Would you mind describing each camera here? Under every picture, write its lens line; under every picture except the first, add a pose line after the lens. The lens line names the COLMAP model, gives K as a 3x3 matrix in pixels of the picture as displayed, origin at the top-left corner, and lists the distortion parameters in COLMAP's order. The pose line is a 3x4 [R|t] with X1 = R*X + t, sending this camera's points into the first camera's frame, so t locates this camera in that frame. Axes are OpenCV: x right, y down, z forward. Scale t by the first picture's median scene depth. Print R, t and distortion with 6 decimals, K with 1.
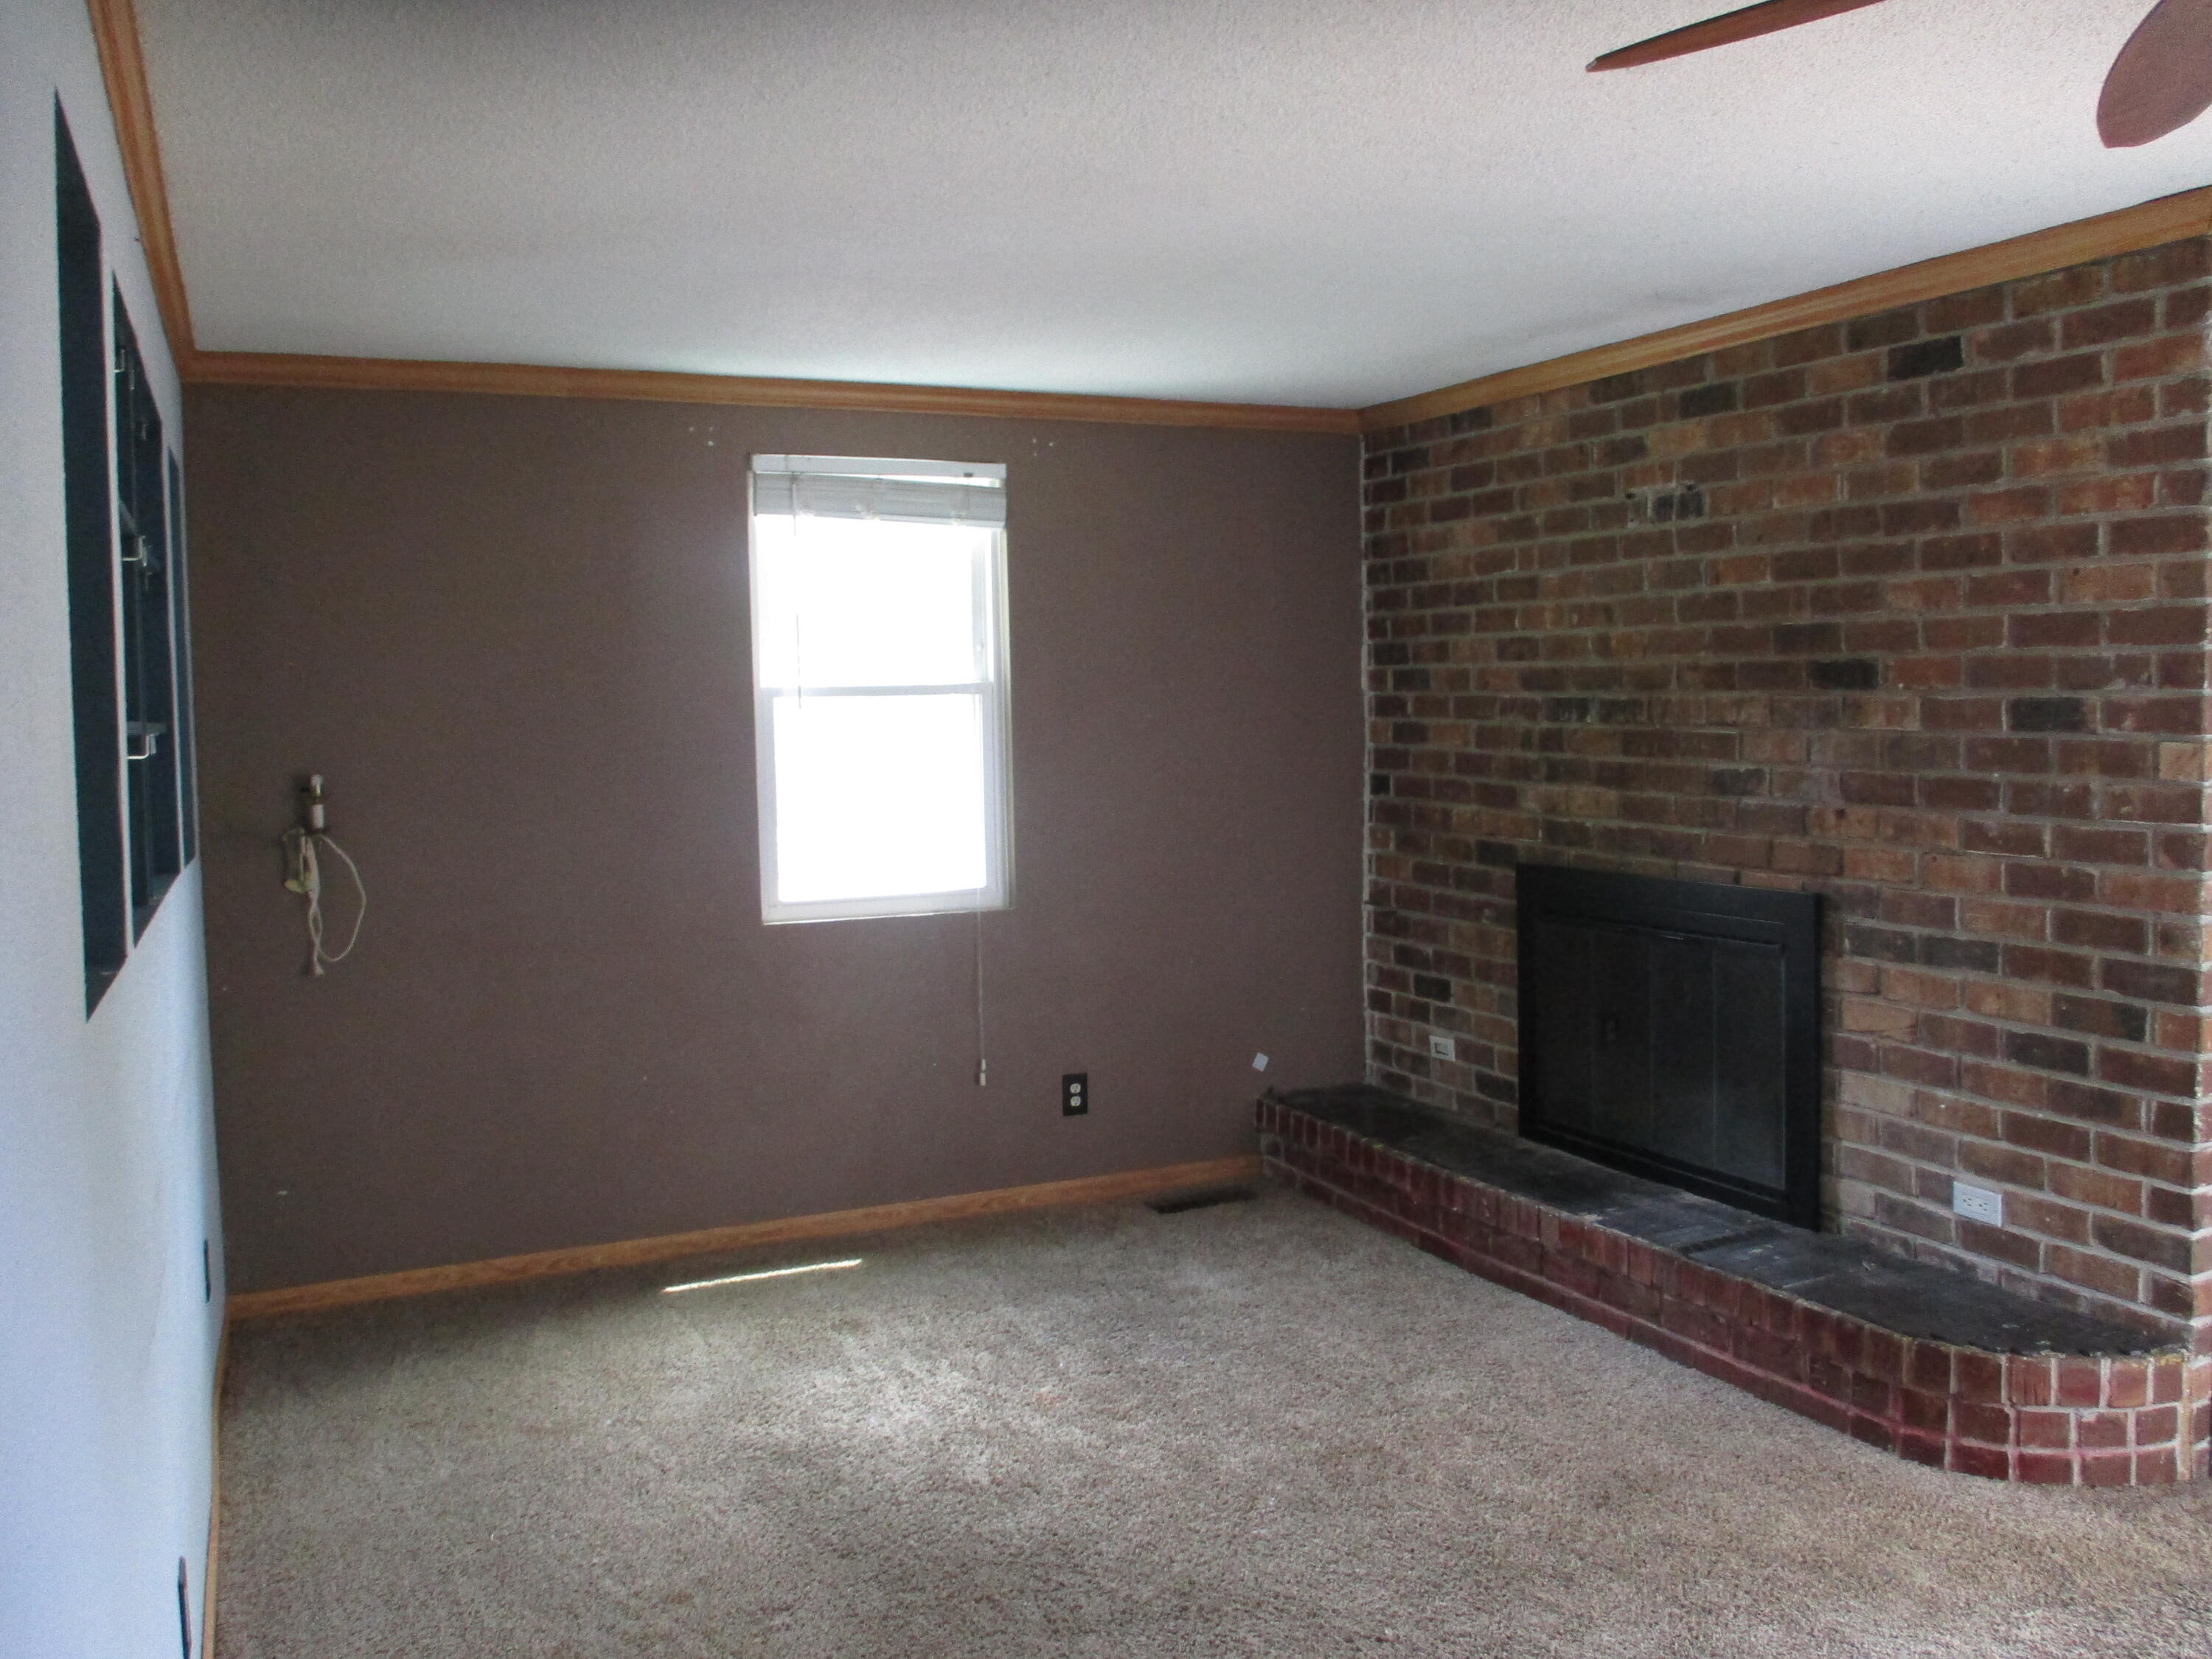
lens RADIAL K [[1833.7, 0, 1102.3], [0, 1833.7, 820.9], [0, 0, 1]] dist [-0.037724, 0.007324]
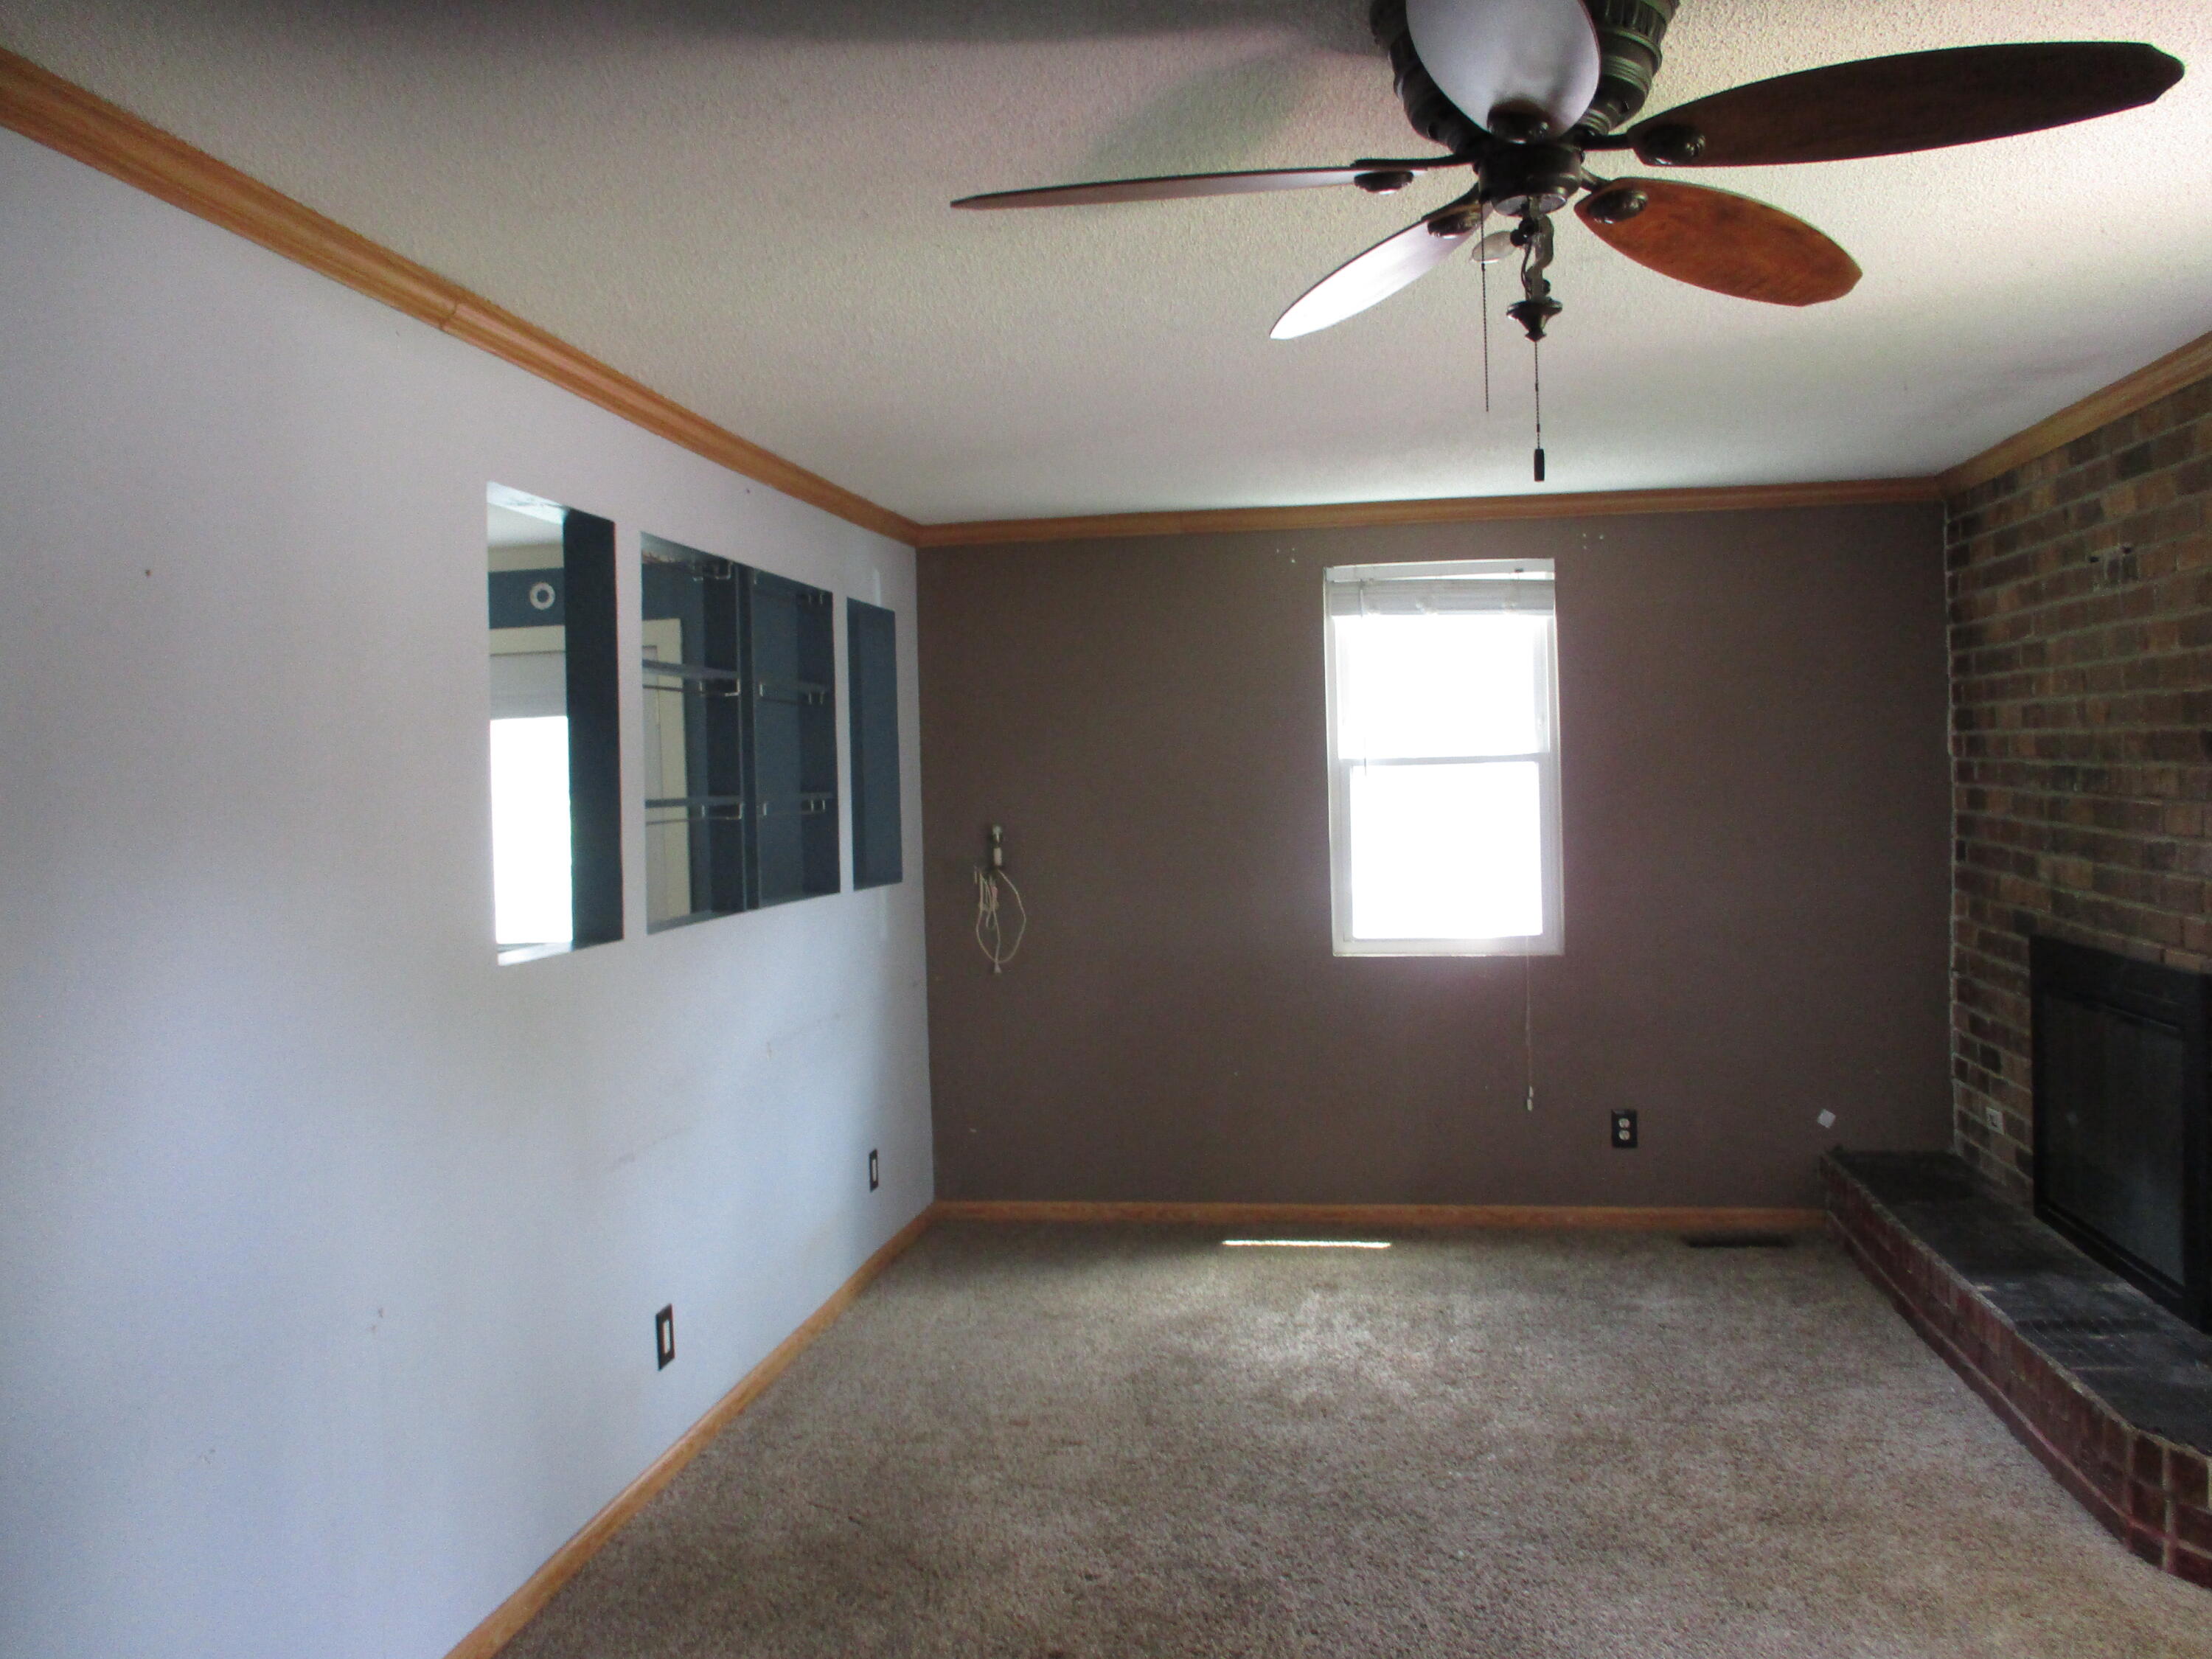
lens RADIAL K [[1833.7, 0, 1120.0], [0, 1833.7, 838.5], [0, 0, 1]] dist [-0.037724, 0.007324]
pose [[0.832742, 0.018246, -0.553360, 0.385023], [-0.027772, 0.999575, -0.008834, -0.006279], [0.552964, 0.022725, 0.832896, -0.086768]]
